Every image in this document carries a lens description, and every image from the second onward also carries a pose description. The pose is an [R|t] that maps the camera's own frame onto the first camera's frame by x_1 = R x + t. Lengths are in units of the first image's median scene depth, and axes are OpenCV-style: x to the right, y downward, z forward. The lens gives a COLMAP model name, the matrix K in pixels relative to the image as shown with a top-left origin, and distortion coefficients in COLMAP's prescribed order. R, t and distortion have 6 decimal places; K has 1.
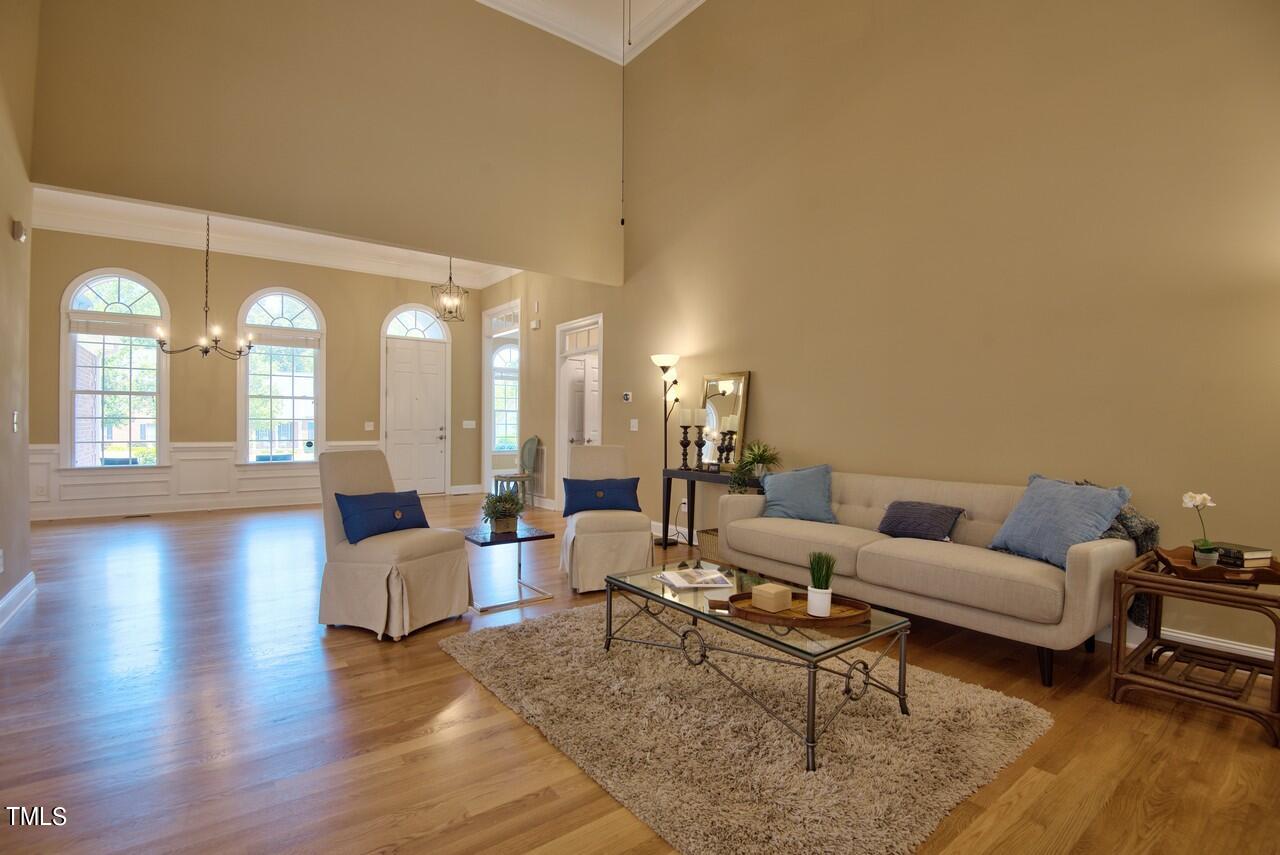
lens RADIAL K [[585.9, 0, 638.9], [0, 585.9, 430.4], [0, 0, 1]] dist [-0.013202, -0.021177]
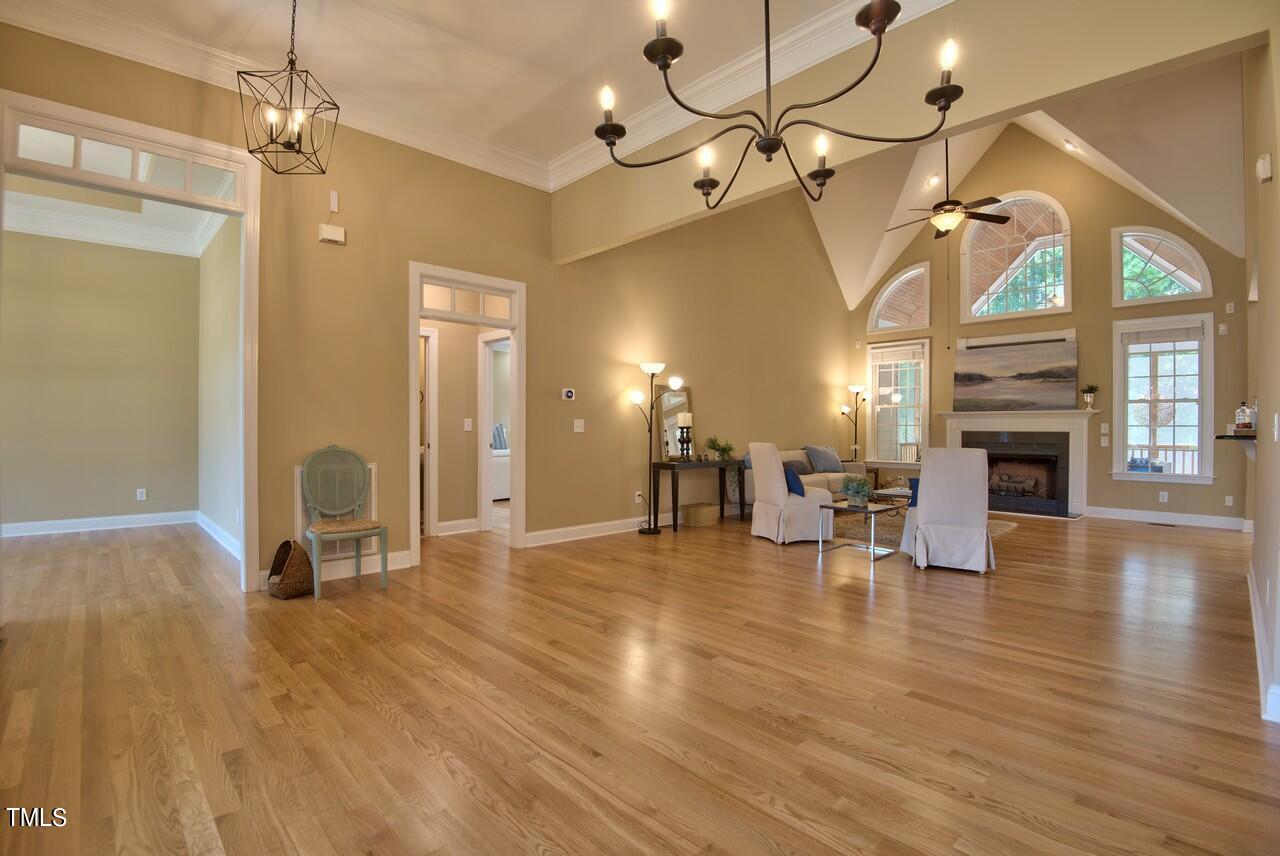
lens RADIAL K [[588.0, 0, 635.0], [0, 588.0, 429.4], [0, 0, 1]] dist [-0.013763, -0.020319]
pose [[-0.104971, -0.009697, 0.994428, -0.911303], [0.004031, 0.999940, 0.010176, -0.012131], [-0.994467, 0.005077, -0.104926, 0.986950]]
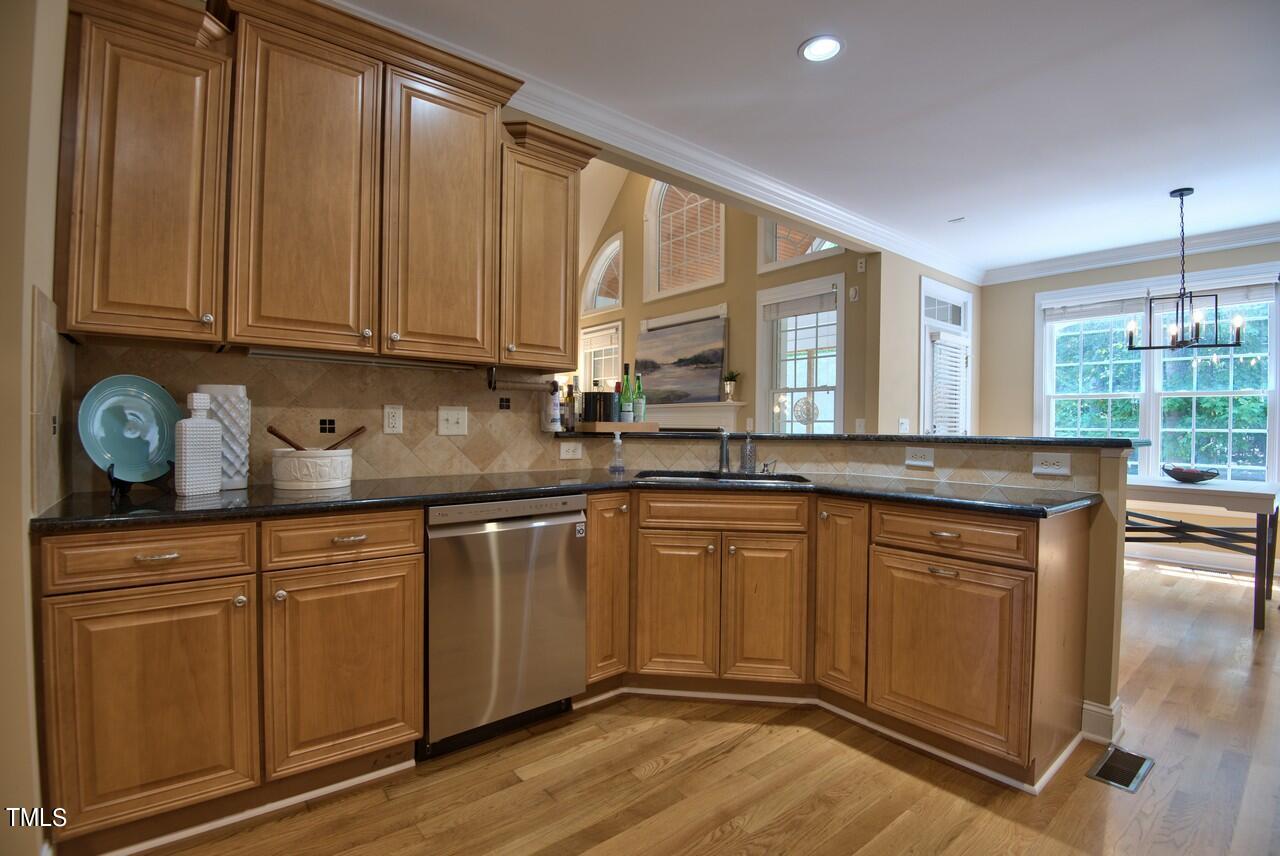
lens RADIAL K [[588.0, 0, 635.0], [0, 588.0, 429.4], [0, 0, 1]] dist [-0.013763, -0.020319]
pose [[-0.019469, -0.010990, 0.999750, -0.810336], [0.000844, 0.999939, 0.011008, -0.002039], [-0.999810, 0.001059, -0.019458, 0.158856]]
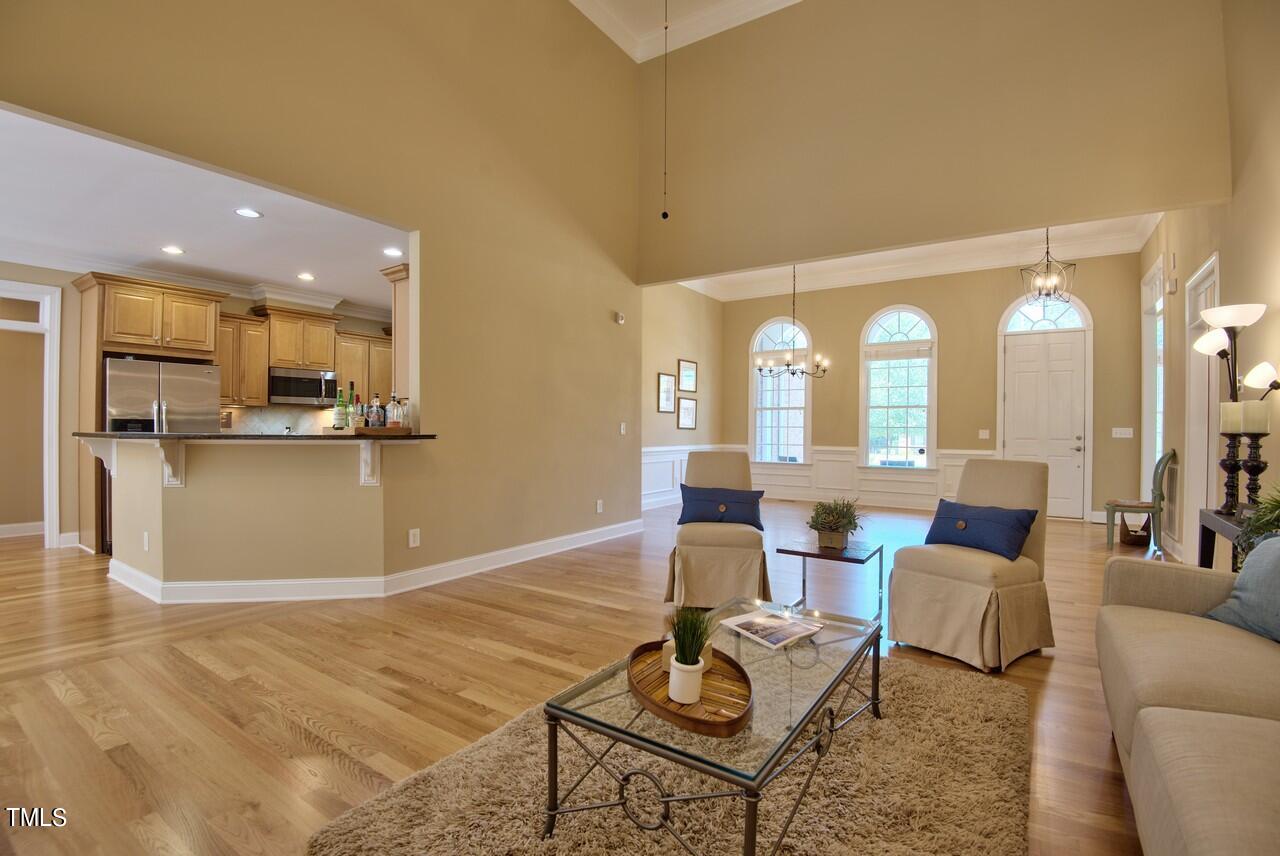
lens RADIAL K [[588.0, 0, 635.0], [0, 588.0, 429.4], [0, 0, 1]] dist [-0.013763, -0.020319]
pose [[0.312571, -0.003532, -0.949888, 0.324790], [-0.014161, 0.999865, -0.008378, 0.000840], [0.949789, 0.016070, 0.312479, 0.246538]]
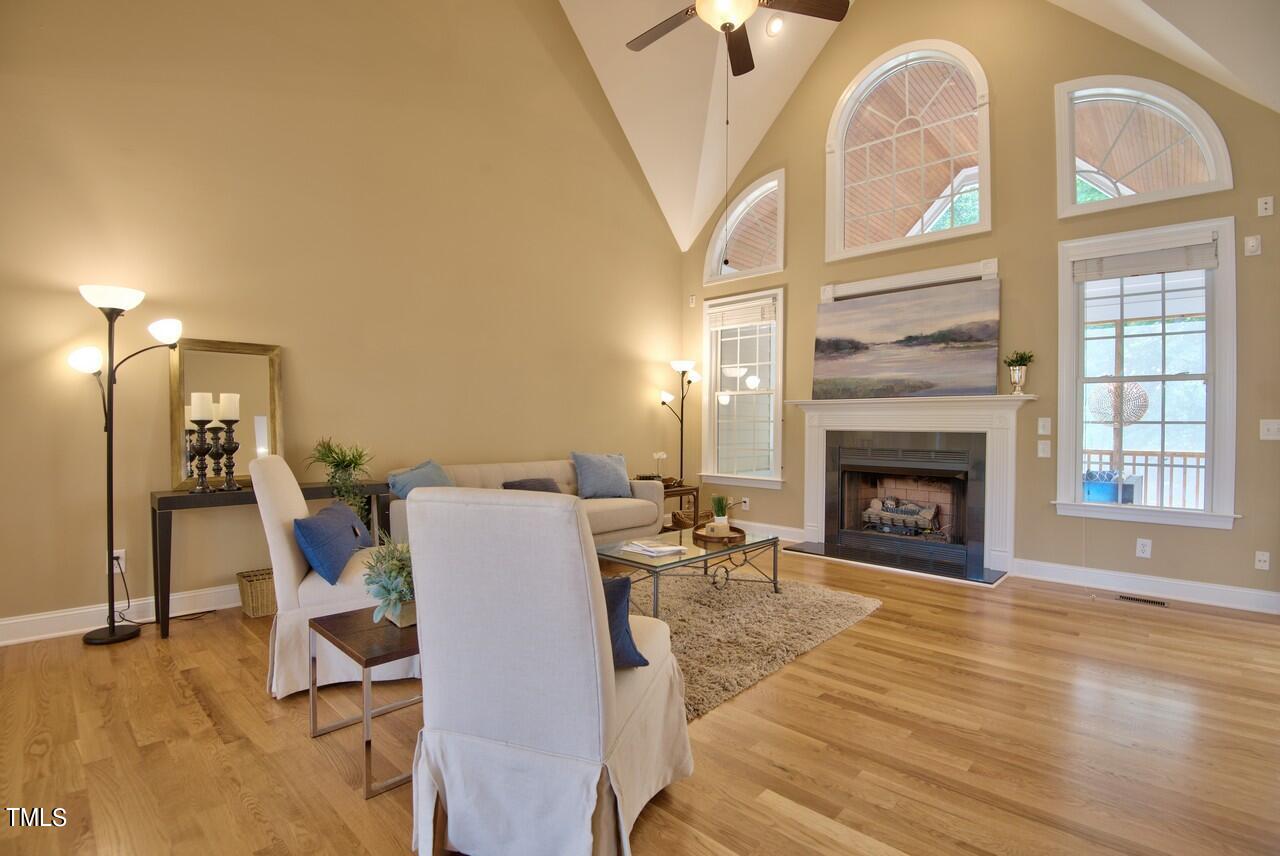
lens RADIAL K [[584.2, 0, 634.0], [0, 584.2, 429.4], [0, 0, 1]] dist [-0.010151, -0.021542]
pose [[-0.152893, -0.014005, 0.988144, -0.467218], [0.000521, 0.999898, 0.014252, -0.005355], [-0.988243, 0.002693, -0.152870, 0.520588]]
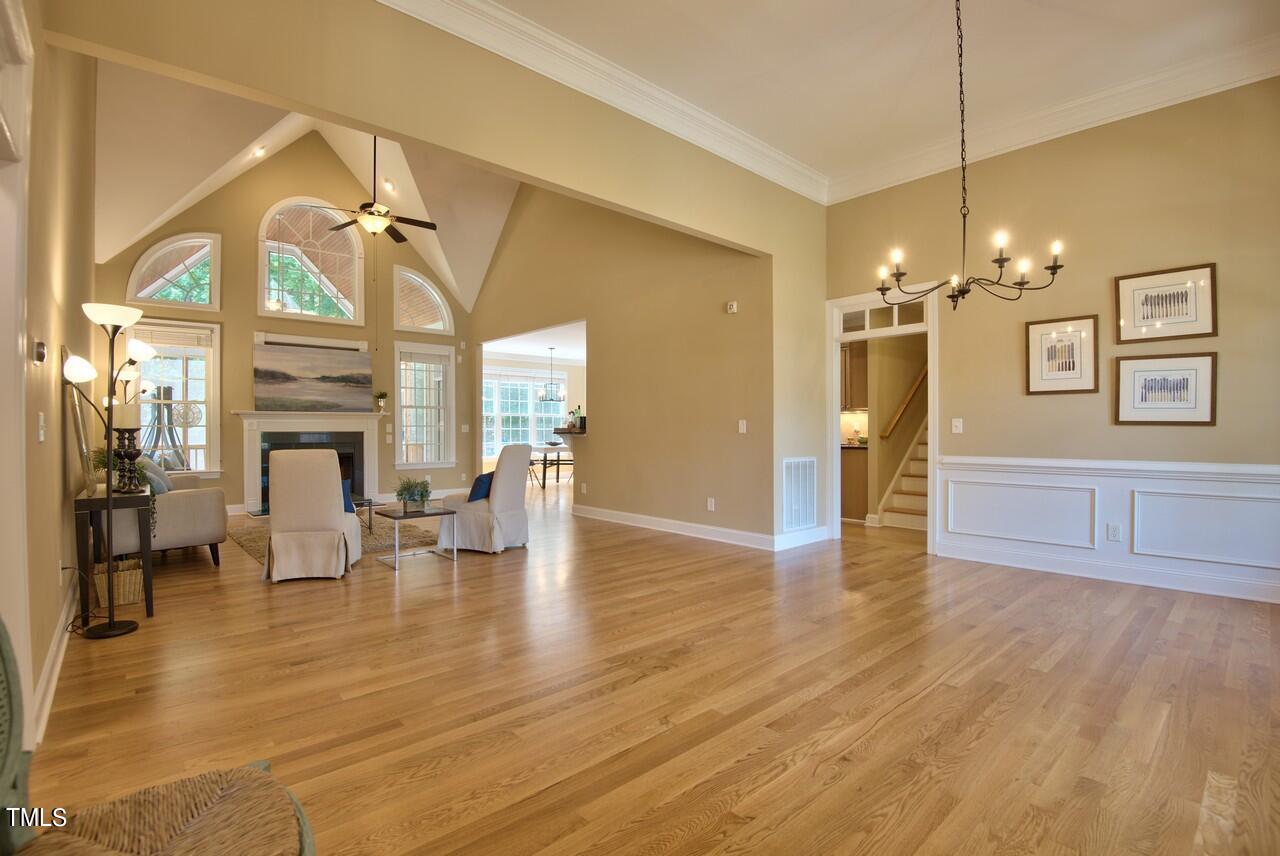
lens RADIAL K [[584.4, 0, 637.8], [0, 584.4, 429.4], [0, 0, 1]] dist [0.000923, -0.034718]
pose [[-0.997083, -0.001796, -0.076301, -0.370469], [-0.002657, 0.999934, 0.011184, -0.013243], [0.076275, 0.011354, -0.997022, 1.375764]]
